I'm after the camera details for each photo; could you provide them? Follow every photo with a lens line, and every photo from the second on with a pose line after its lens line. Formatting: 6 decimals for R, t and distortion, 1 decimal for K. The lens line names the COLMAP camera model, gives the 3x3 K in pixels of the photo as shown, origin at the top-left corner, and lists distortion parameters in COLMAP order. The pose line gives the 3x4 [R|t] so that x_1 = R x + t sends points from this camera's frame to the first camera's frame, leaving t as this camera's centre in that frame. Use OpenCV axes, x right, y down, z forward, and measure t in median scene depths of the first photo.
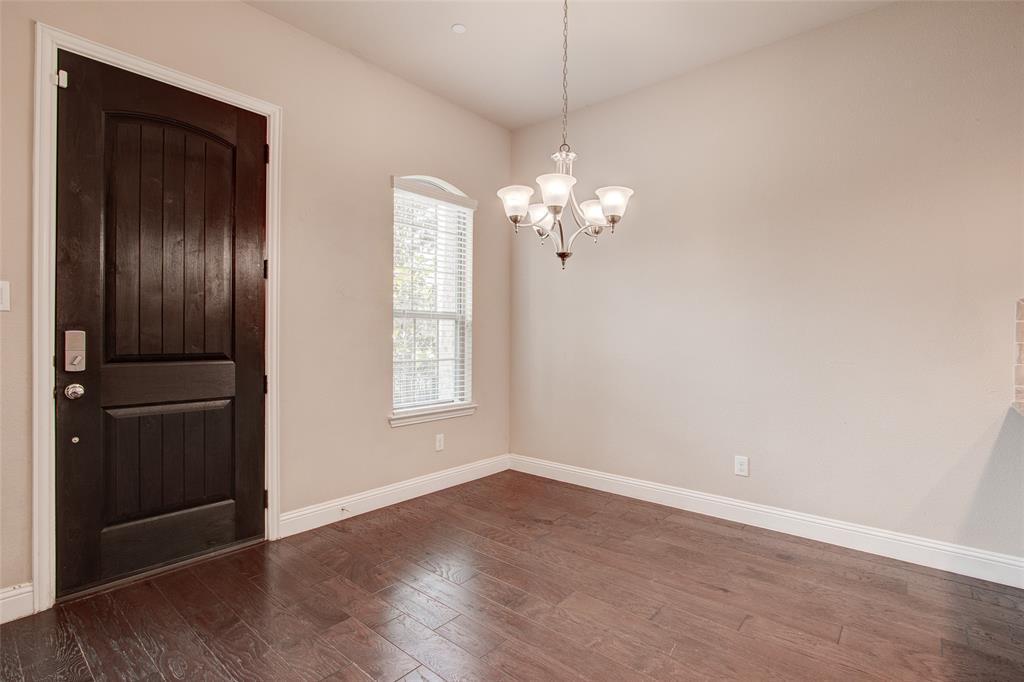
lens RADIAL K [[491.7, 0, 512.0], [0, 491.7, 341.0], [0, 0, 1]] dist [-0.018118, 0.000857]
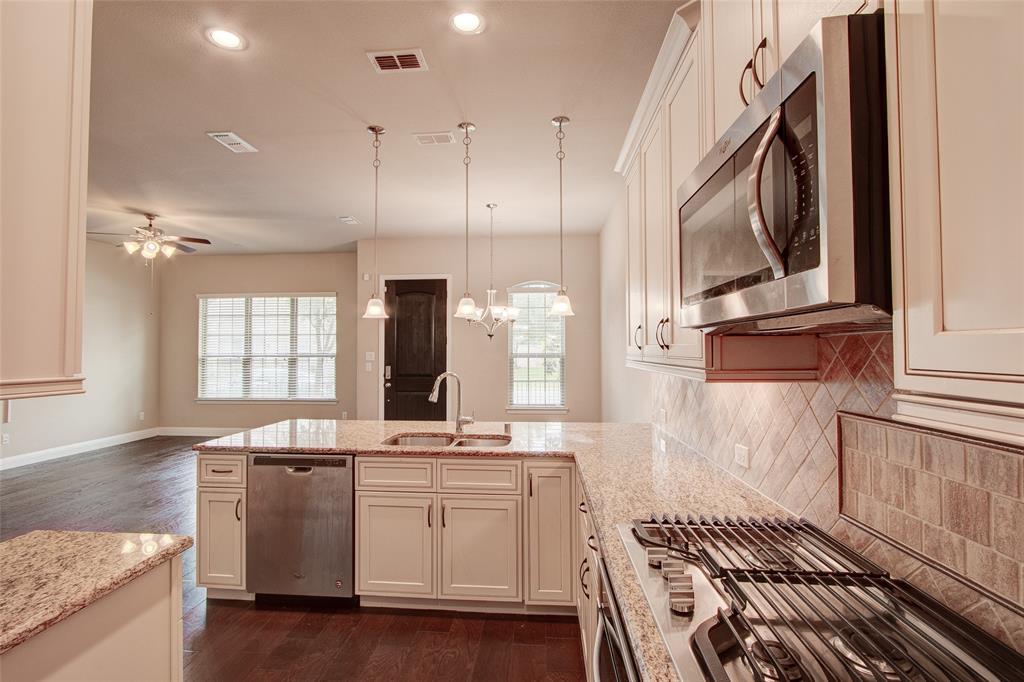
lens RADIAL K [[497.0, 0, 501.1], [0, 497.0, 337.6], [0, 0, 1]] dist [-0.017408, 0.000304]
pose [[0.581370, -0.028004, -0.813157, 1.713710], [-0.002076, 0.999353, -0.035901, -0.073089], [0.813637, 0.022560, 0.580936, -0.239297]]
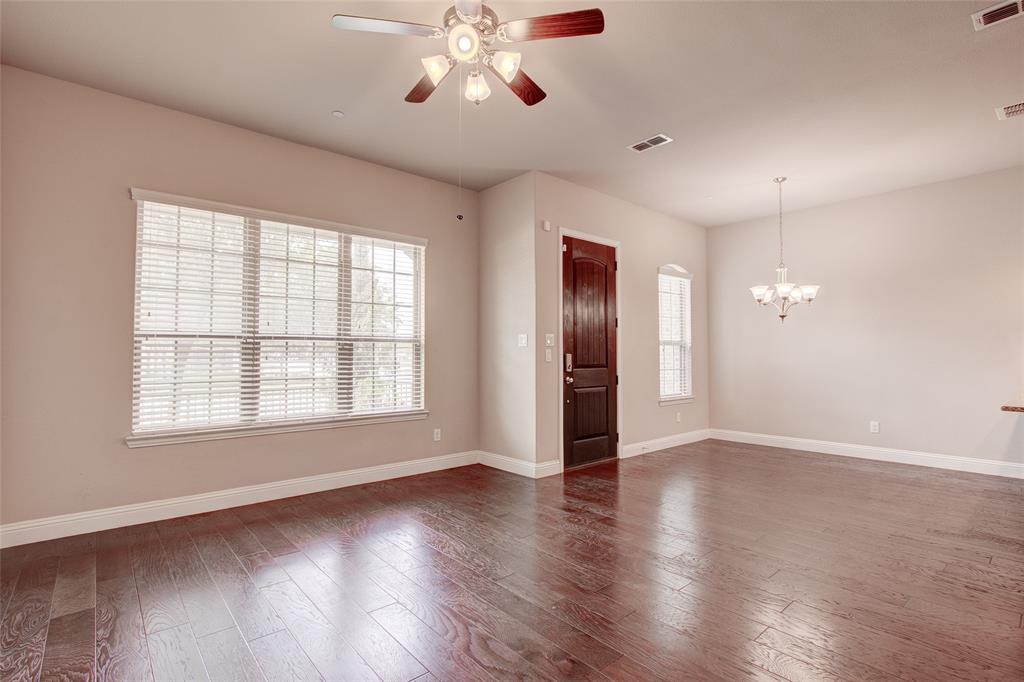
lens RADIAL K [[497.0, 0, 501.1], [0, 497.0, 337.6], [0, 0, 1]] dist [-0.017408, 0.000304]
pose [[0.988272, -0.011093, -0.152300, -0.662157], [0.004523, 0.999047, -0.043415, 0.001514], [0.152636, 0.042217, 0.987380, -1.094092]]
